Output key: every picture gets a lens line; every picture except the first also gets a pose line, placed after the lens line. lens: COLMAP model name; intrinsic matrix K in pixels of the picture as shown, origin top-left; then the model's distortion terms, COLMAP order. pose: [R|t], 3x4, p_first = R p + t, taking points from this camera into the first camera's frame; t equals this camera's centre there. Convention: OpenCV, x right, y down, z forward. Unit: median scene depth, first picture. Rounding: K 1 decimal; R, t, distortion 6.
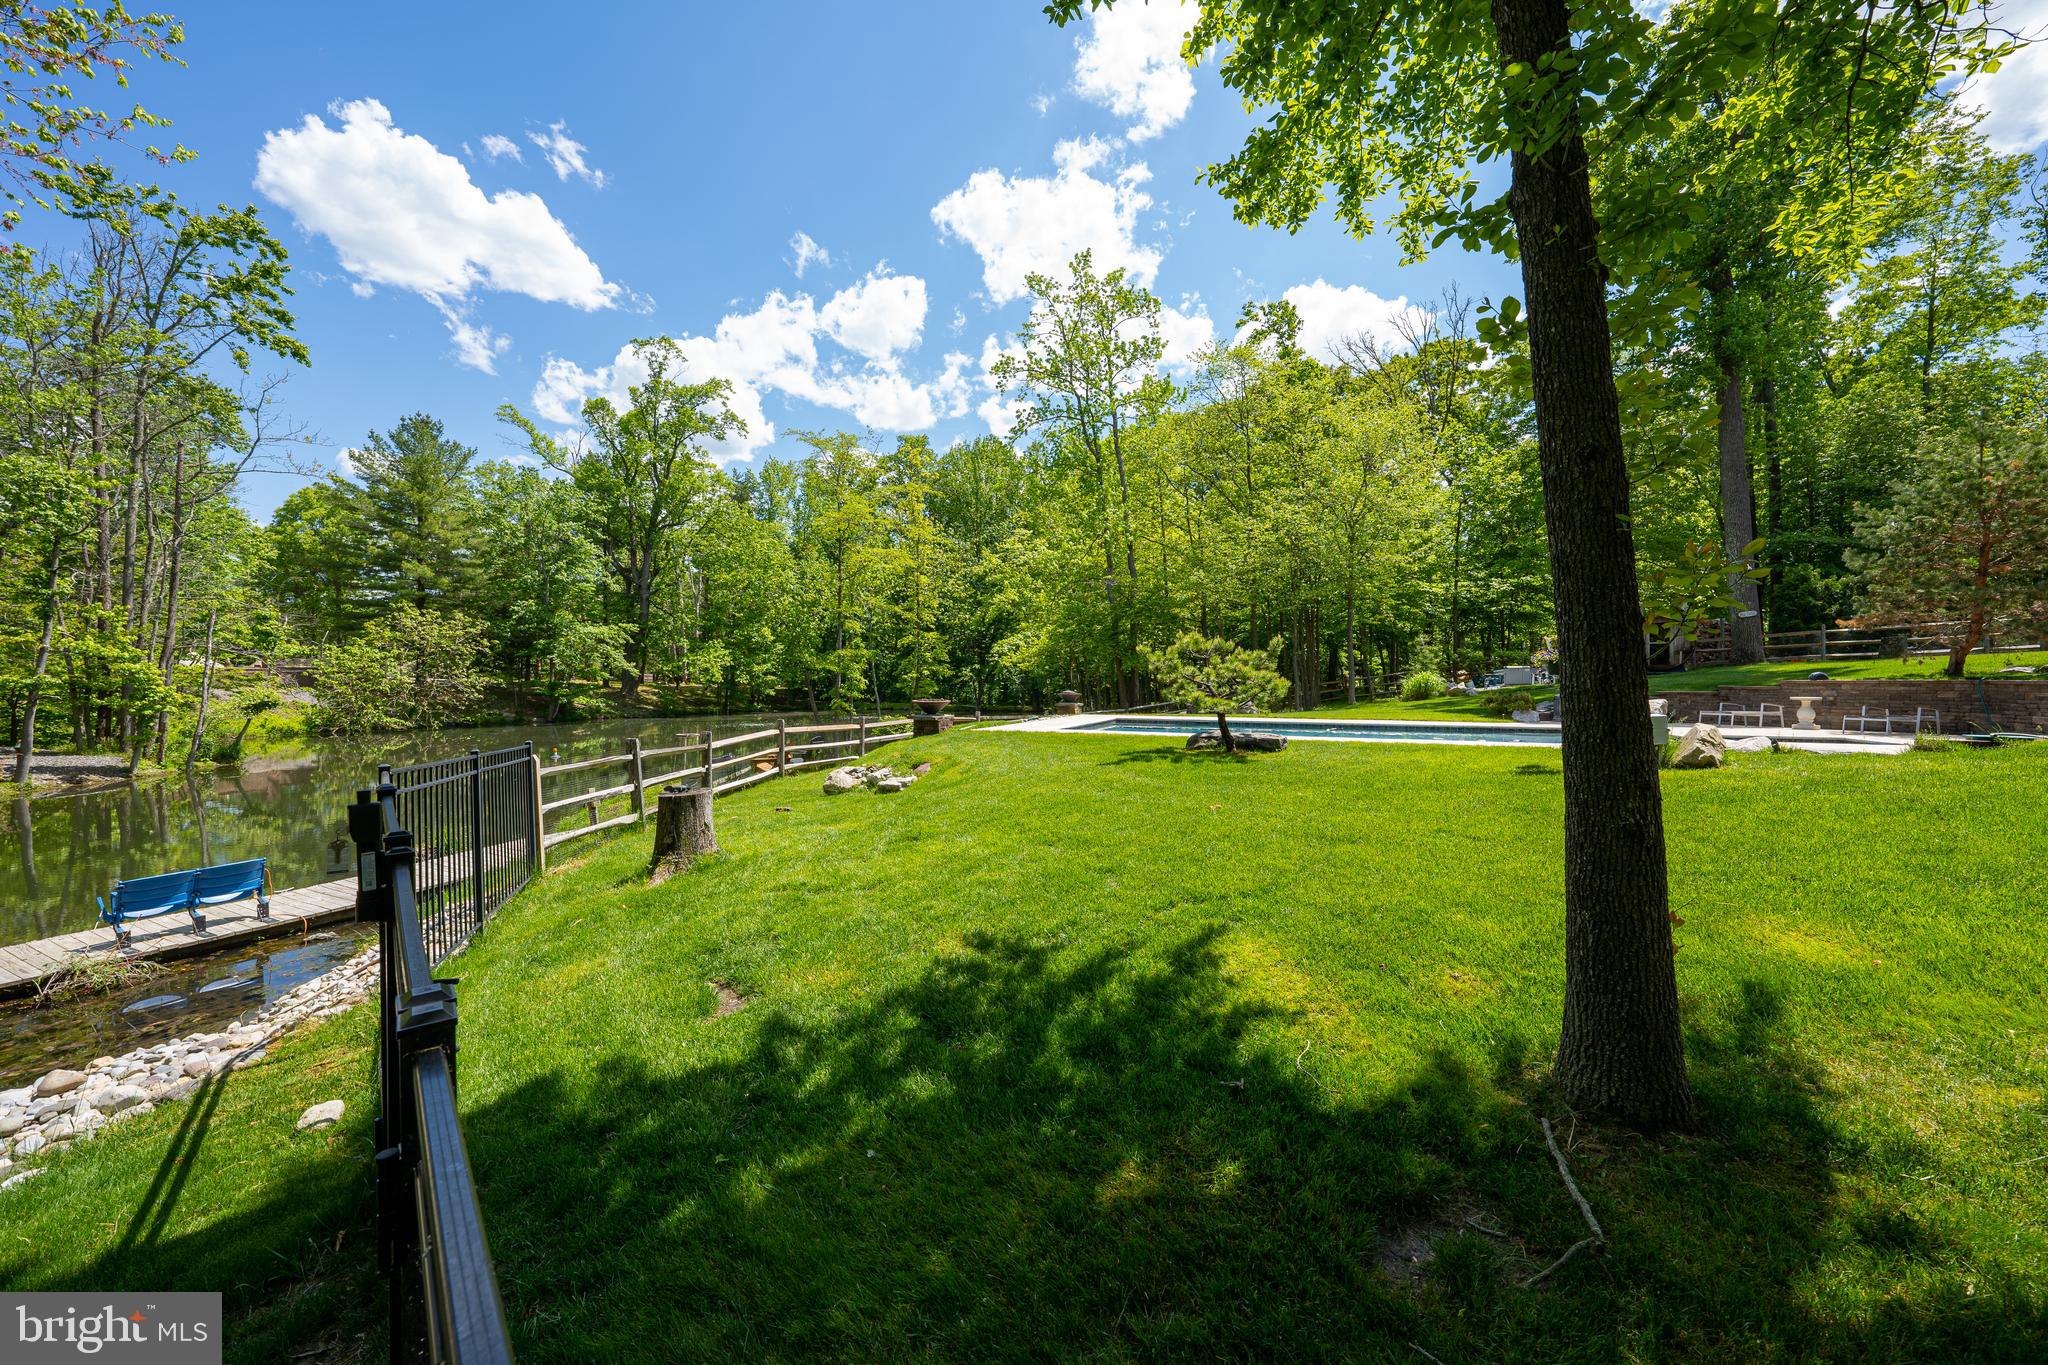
lens RADIAL K [[721.2, 0, 1038.1], [0, 721.2, 671.2], [0, 0, 1]] dist [-0.016653, 0.003325]
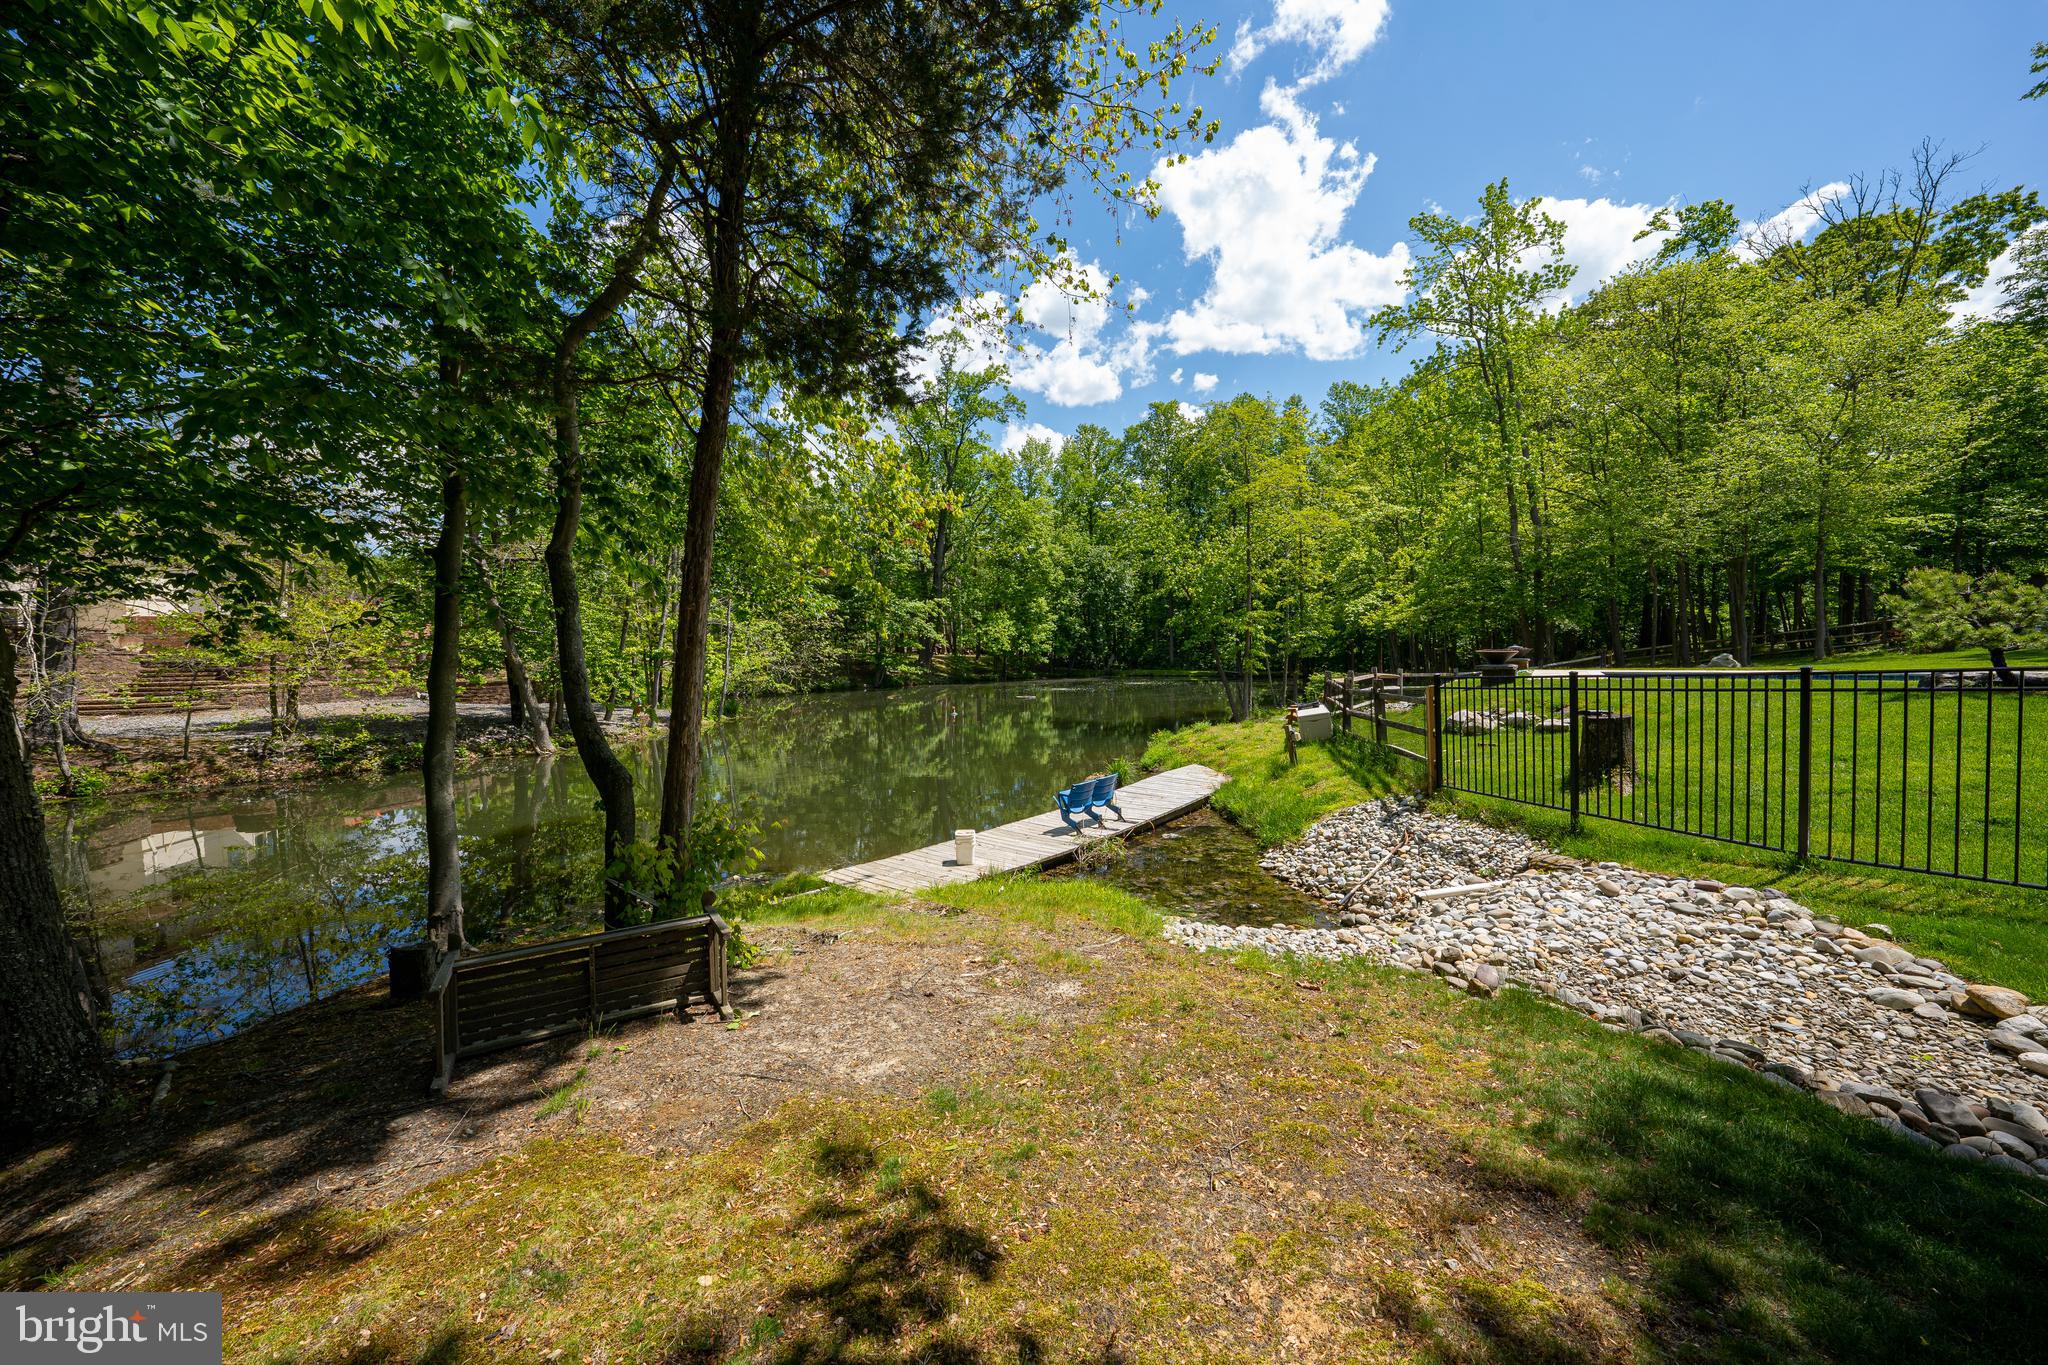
lens RADIAL K [[721.2, 0, 1003.9], [0, 721.2, 675.6], [0, 0, 1]] dist [-0.016653, 0.003325]
pose [[0.968965, -0.009168, -0.247028, -0.182712], [0.021002, 0.998752, 0.045316, 0.003826], [0.246304, -0.049098, 0.967948, -0.052374]]
